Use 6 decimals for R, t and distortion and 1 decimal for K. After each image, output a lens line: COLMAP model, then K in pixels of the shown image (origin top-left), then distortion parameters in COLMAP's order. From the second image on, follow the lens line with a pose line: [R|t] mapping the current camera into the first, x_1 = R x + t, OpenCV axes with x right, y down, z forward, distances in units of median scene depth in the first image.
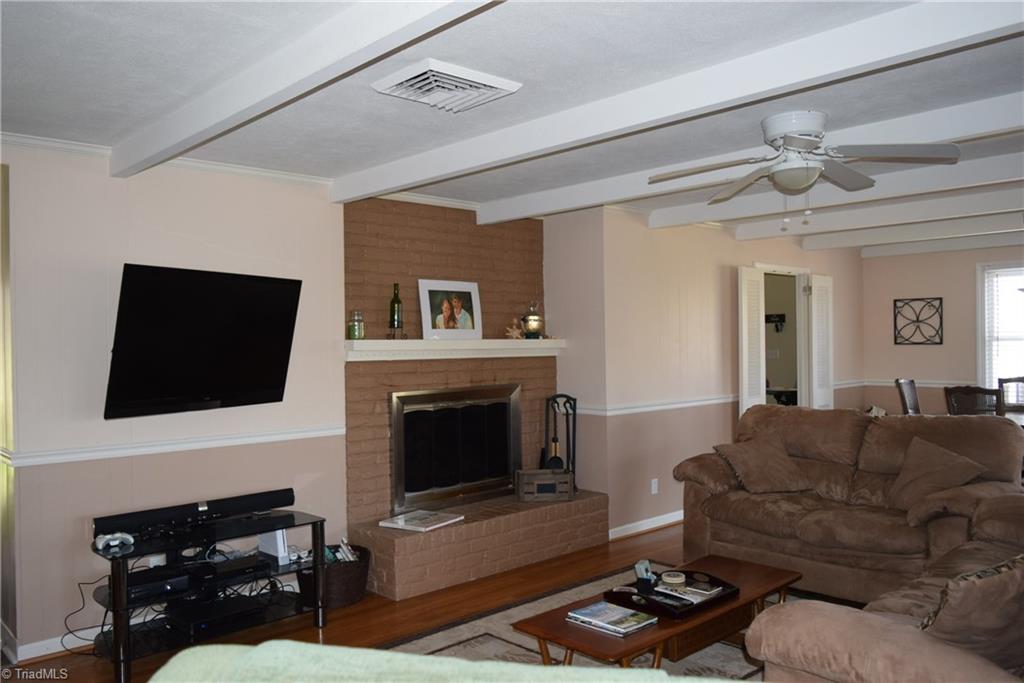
lens RADIAL K [[802.5, 0, 511.6], [0, 802.5, 341.0], [0, 0, 1]] dist [0.041262, 0.002794]
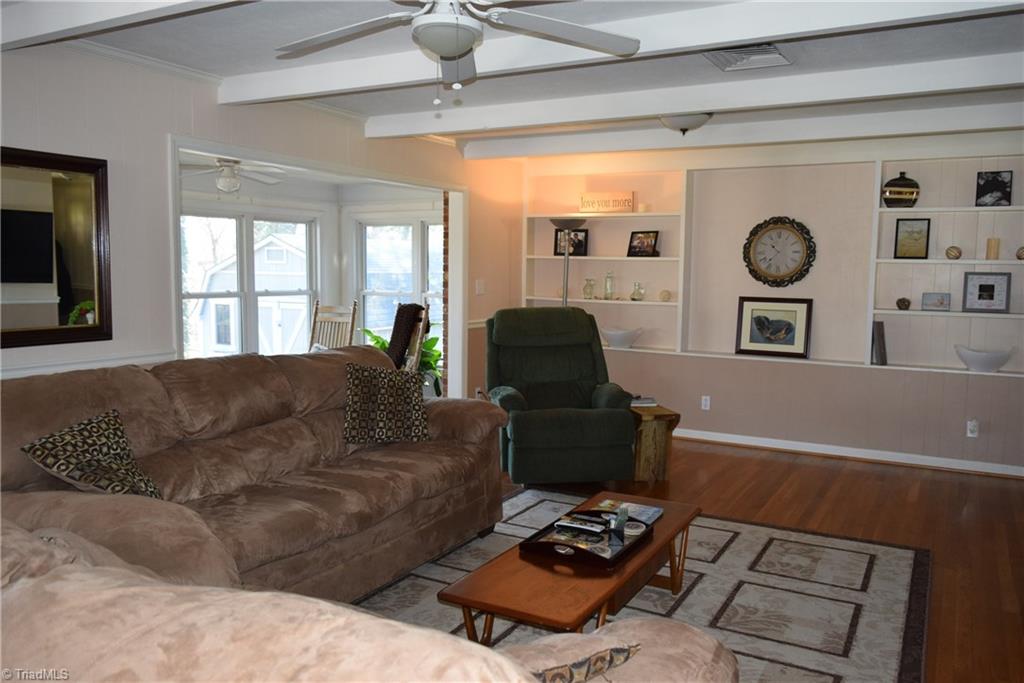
lens RADIAL K [[802.5, 0, 512.7], [0, 802.5, 342.9], [0, 0, 1]] dist [0.041262, 0.002794]
pose [[-0.953109, 0.024456, -0.301637, 0.501690], [-0.005834, 0.995059, 0.099112, -0.001659], [0.302570, 0.096224, -0.948257, 1.646785]]
